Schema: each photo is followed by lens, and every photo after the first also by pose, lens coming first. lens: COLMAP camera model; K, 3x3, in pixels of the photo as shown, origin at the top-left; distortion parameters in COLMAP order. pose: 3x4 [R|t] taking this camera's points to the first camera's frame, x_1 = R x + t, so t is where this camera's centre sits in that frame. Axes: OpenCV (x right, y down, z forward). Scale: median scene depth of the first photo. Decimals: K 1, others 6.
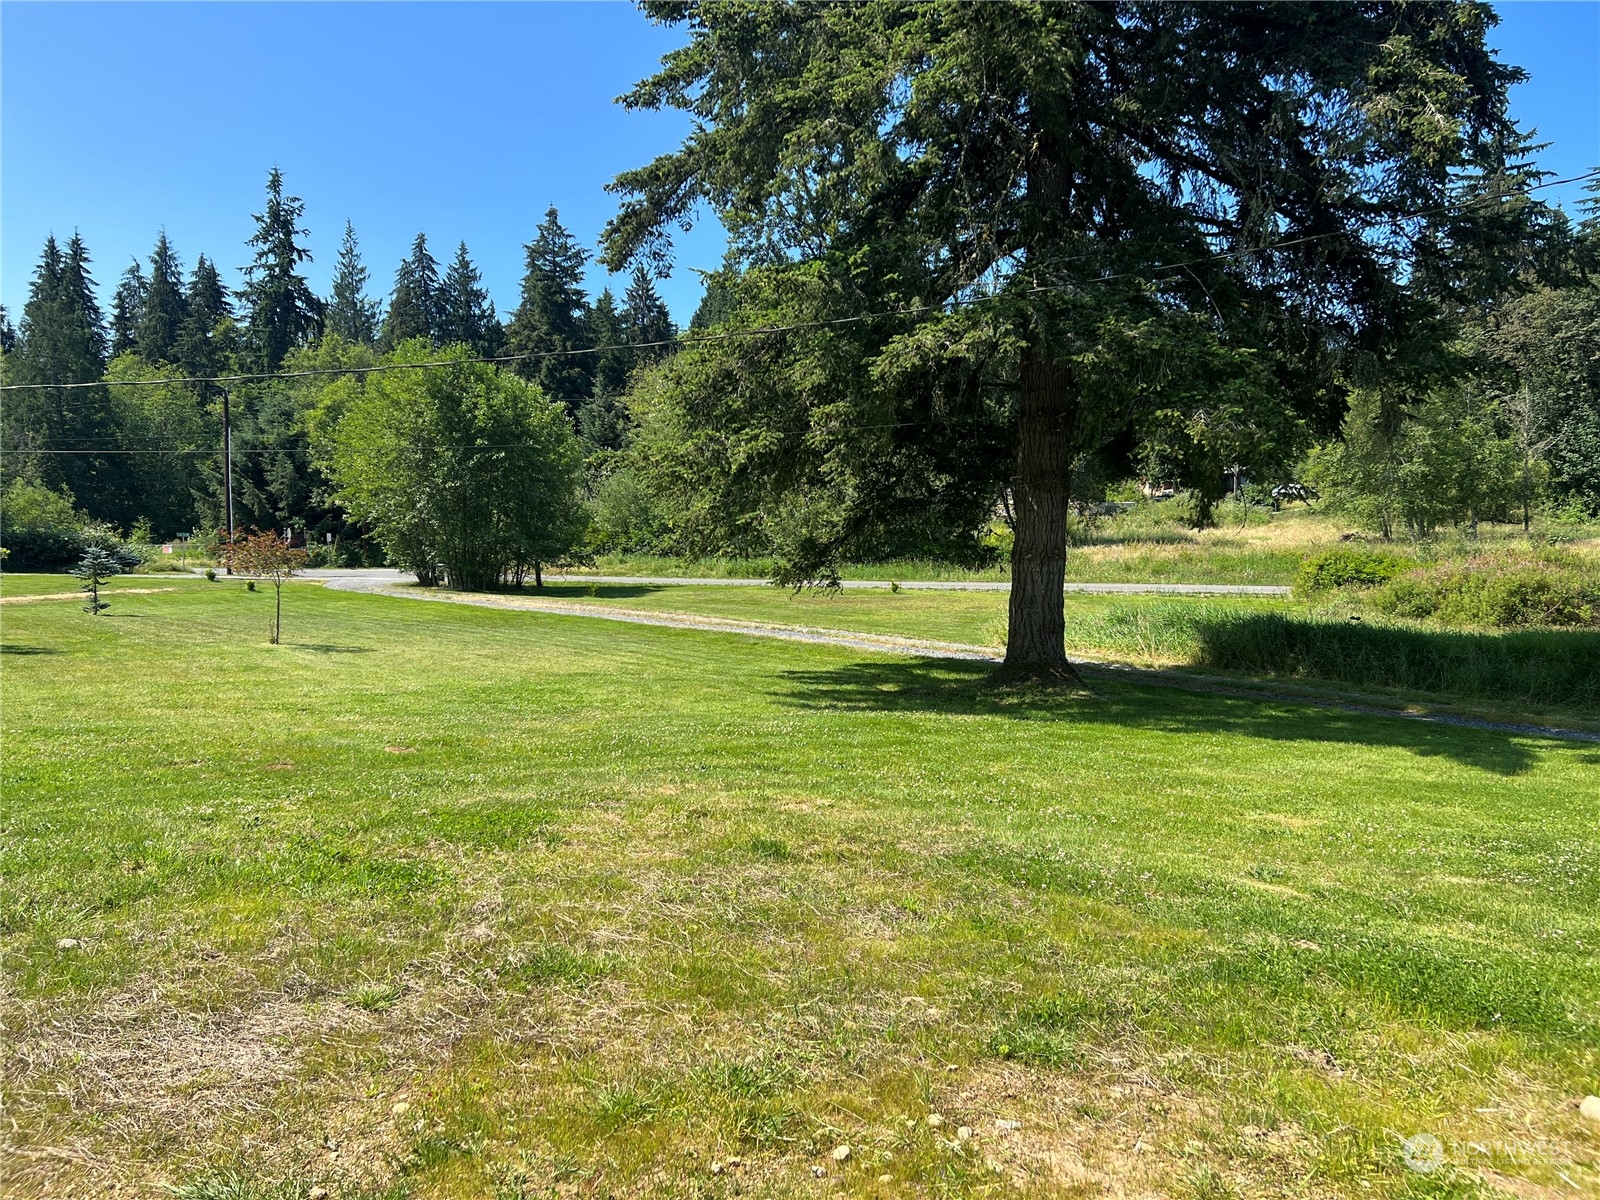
lens RADIAL K [[1198.3, 0, 798.1], [0, 1198.3, 598.6], [0, 0, 1]] dist [0.045465, -0.050696]
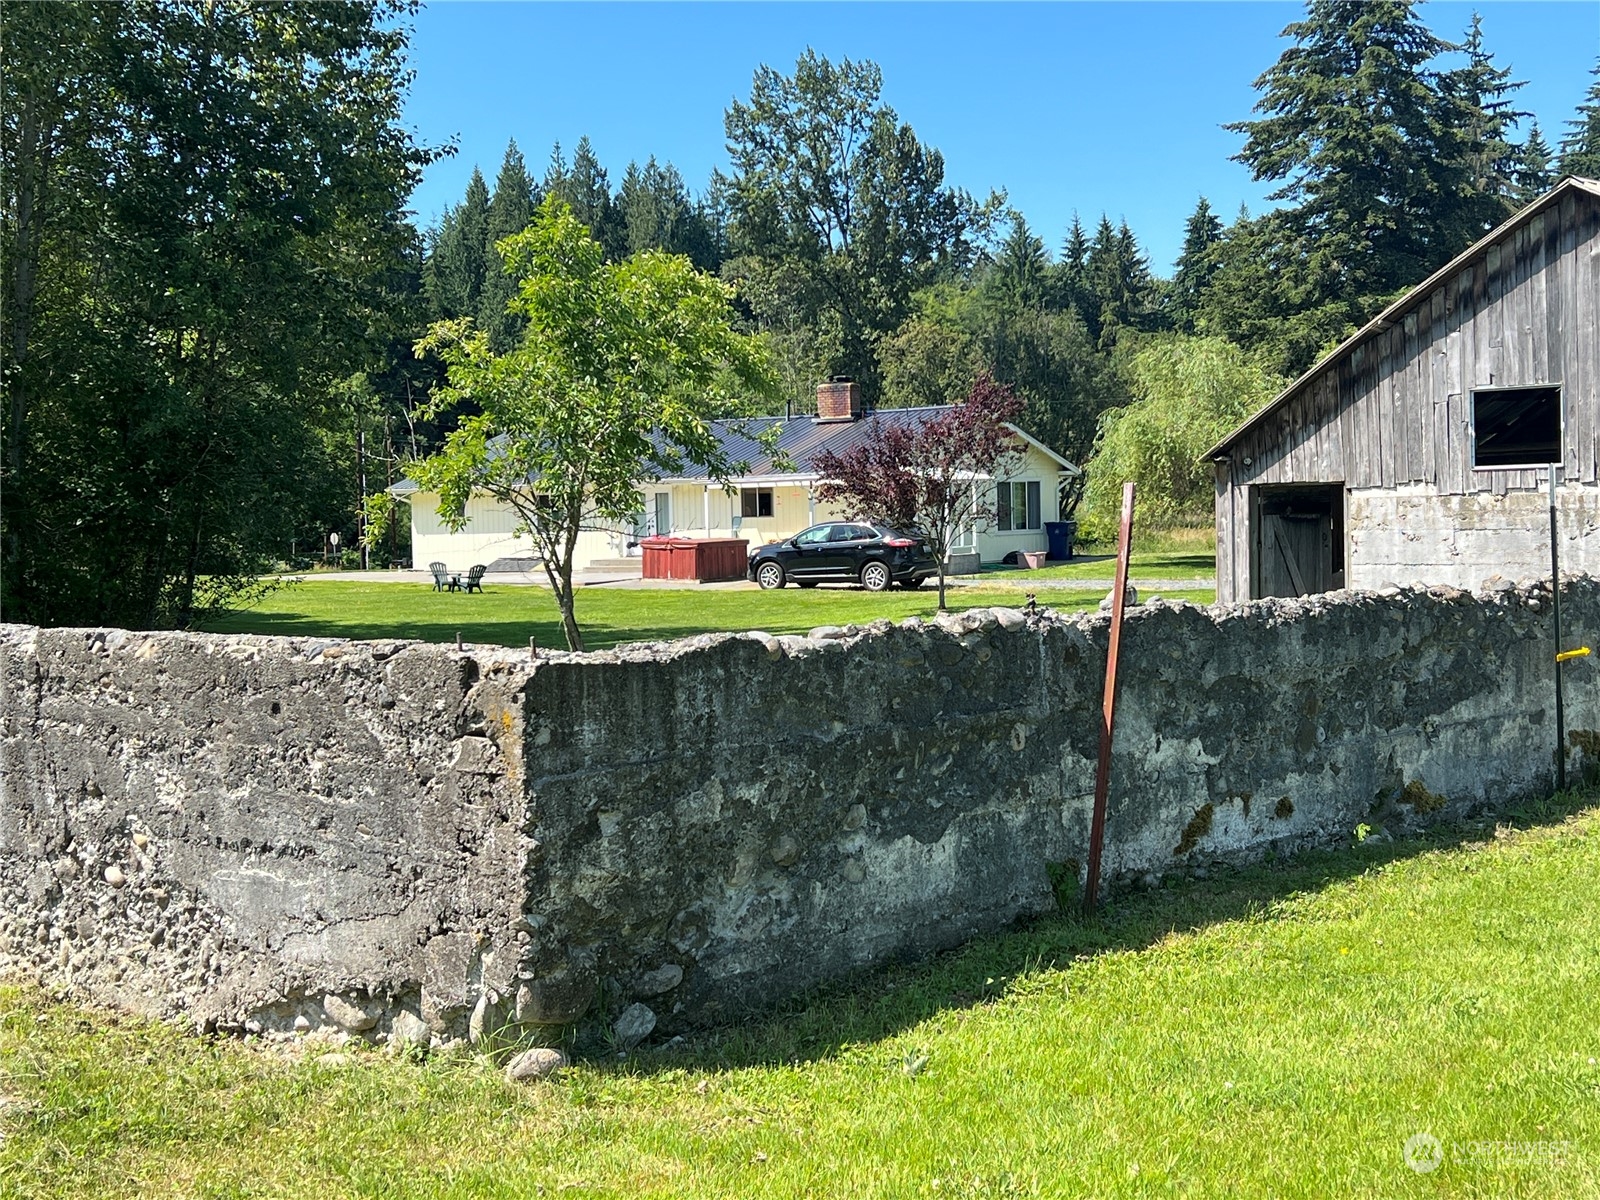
lens RADIAL K [[2105.9, 0, 802.8], [0, 2105.9, 605.0], [0, 0, 1]] dist [0.042878, 0.000000]
pose [[0.971825, -0.036114, 0.232919, -0.224433], [0.040745, 0.999055, -0.015102, 0.017382], [-0.232154, 0.024167, 0.972379, -0.320802]]
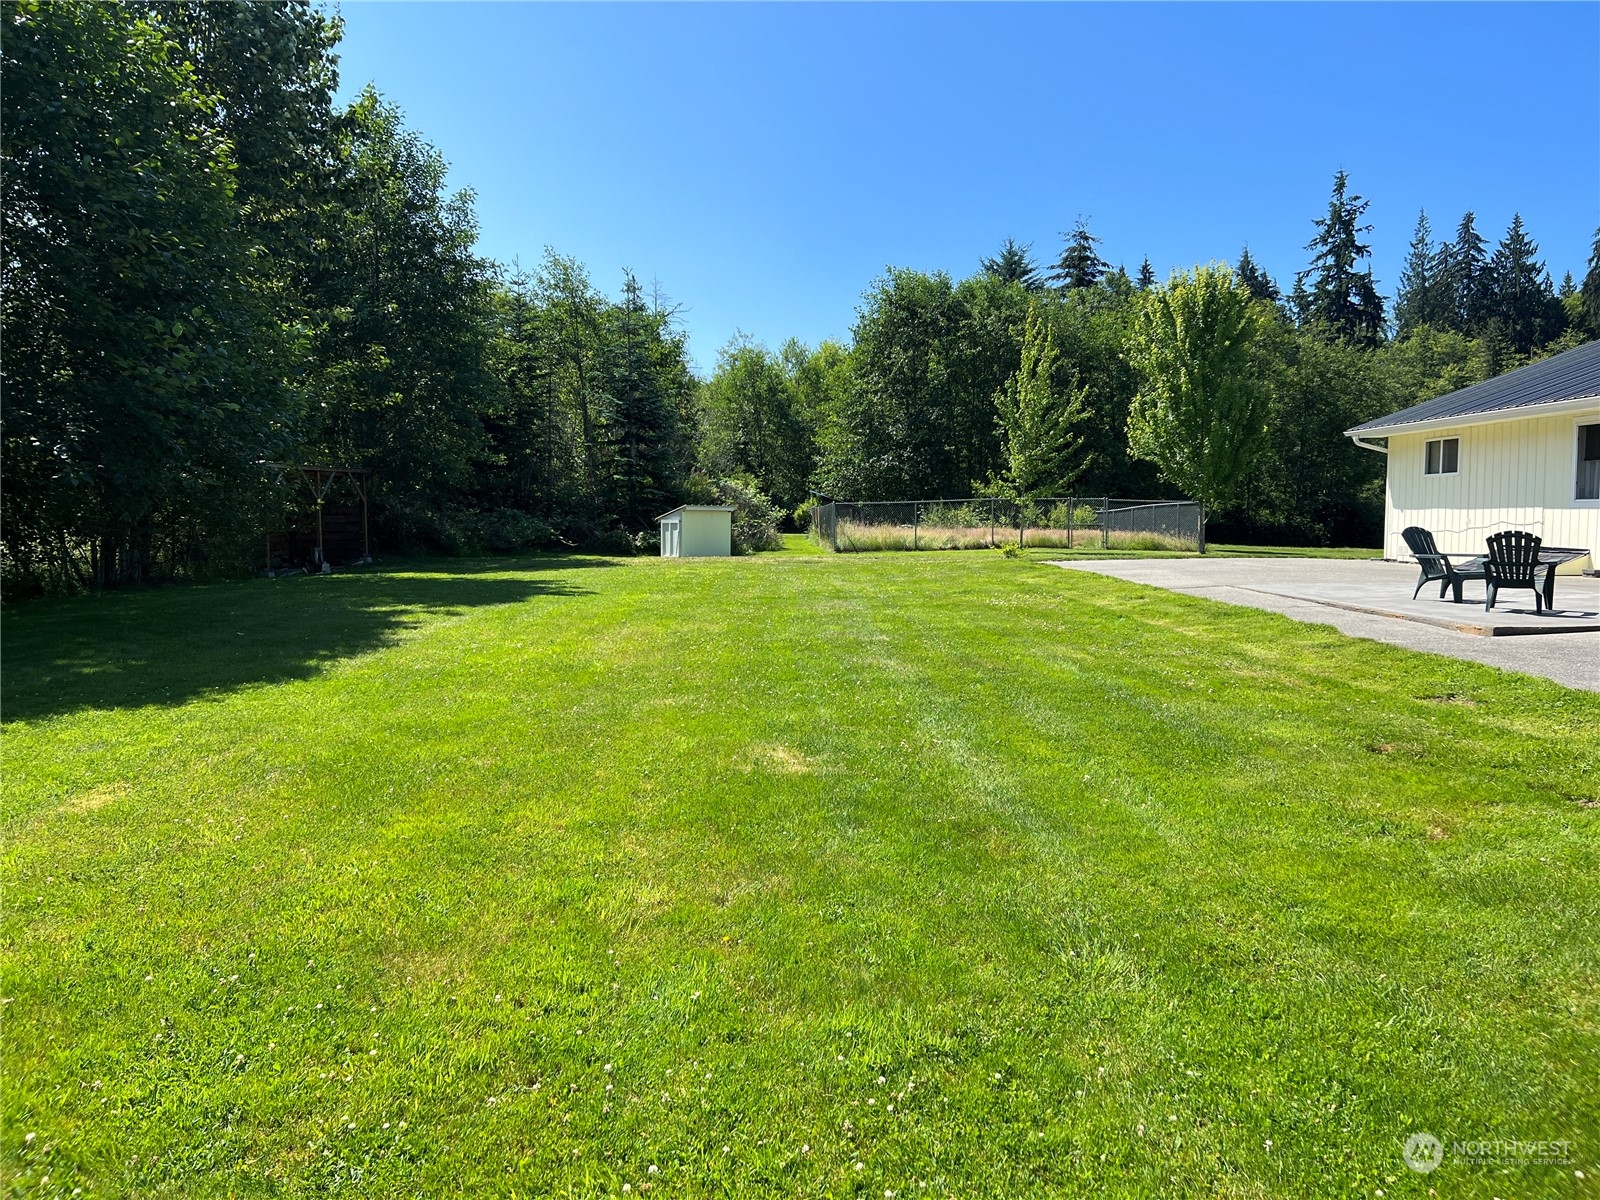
lens RADIAL K [[1198.3, 0, 794.2], [0, 1198.3, 594.6], [0, 0, 1]] dist [0.045465, -0.050696]
pose [[0.800476, 0.035952, -0.598285, -0.173669], [-0.035028, 0.999299, 0.013184, 0.007996], [0.598340, 0.010403, 0.801175, -0.100685]]
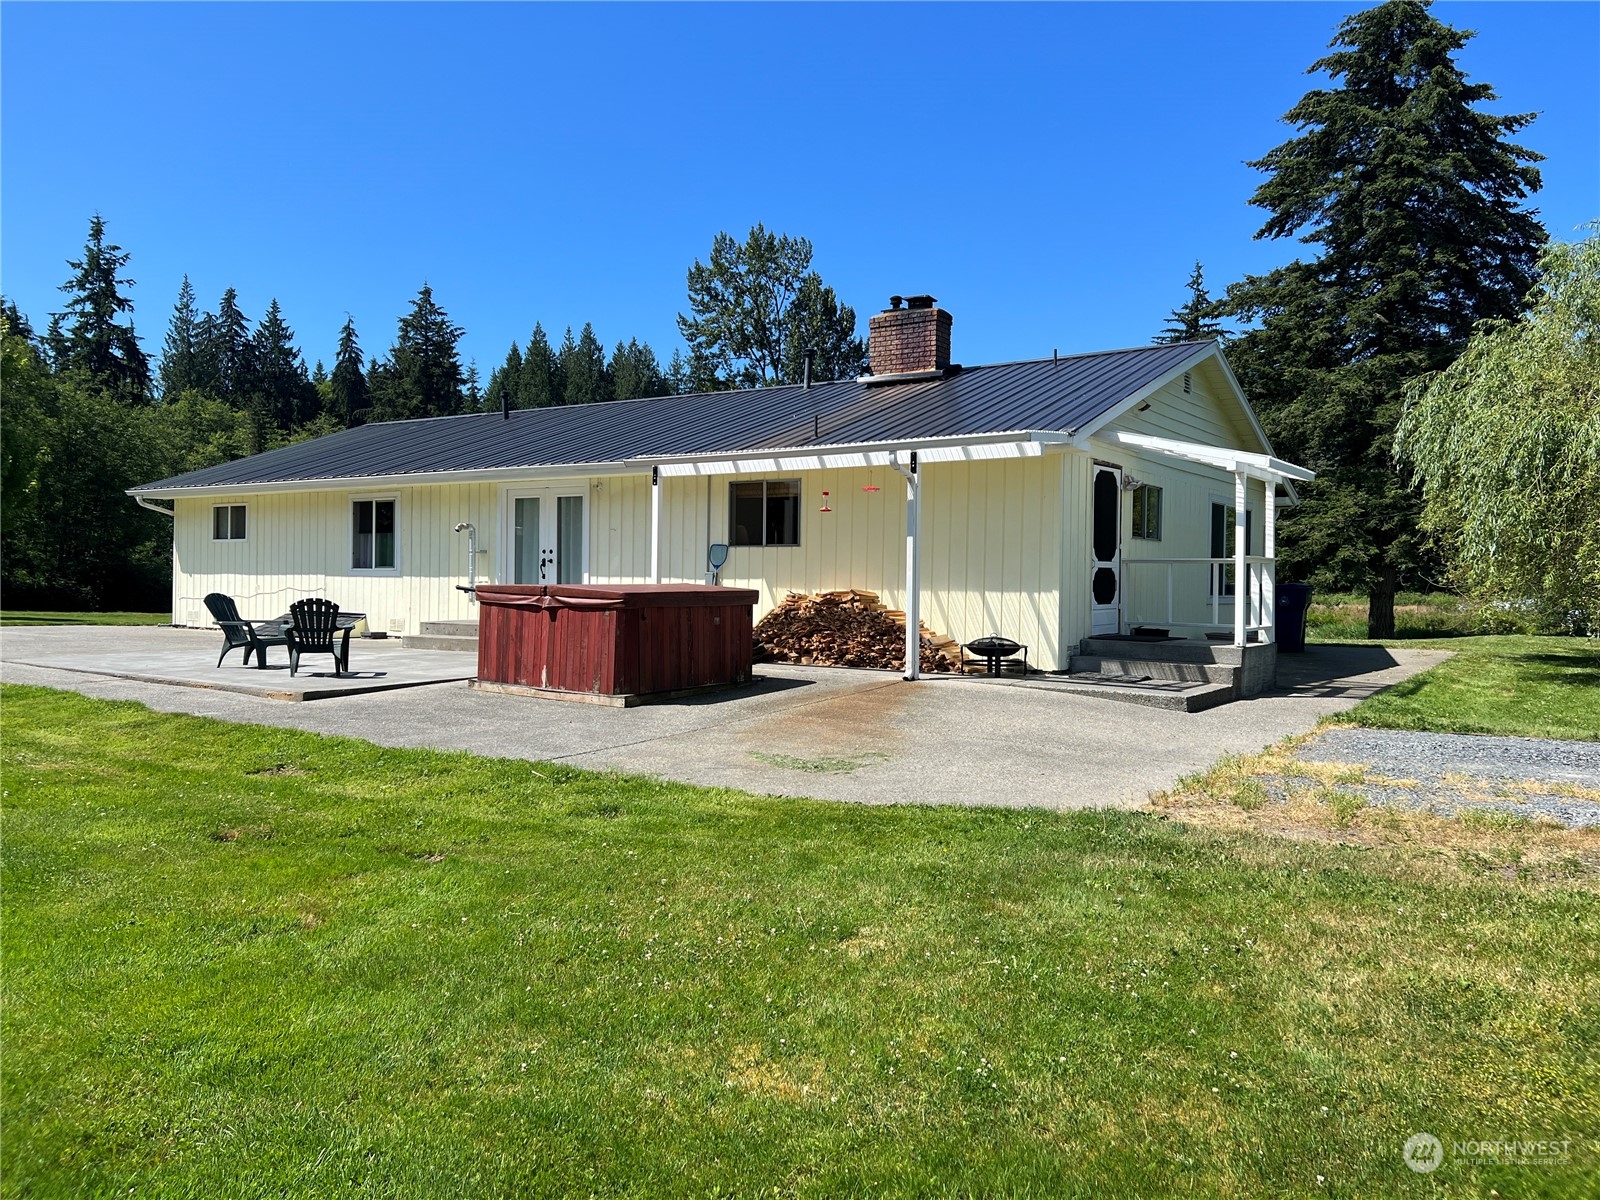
lens RADIAL K [[1198.3, 0, 807.4], [0, 1198.3, 594.9], [0, 0, 1]] dist [0.045465, -0.050696]
pose [[0.952108, 0.008037, 0.305657, -0.180045], [0.008227, 0.998619, -0.051886, 0.007034], [-0.305652, 0.051916, 0.950727, -0.094901]]
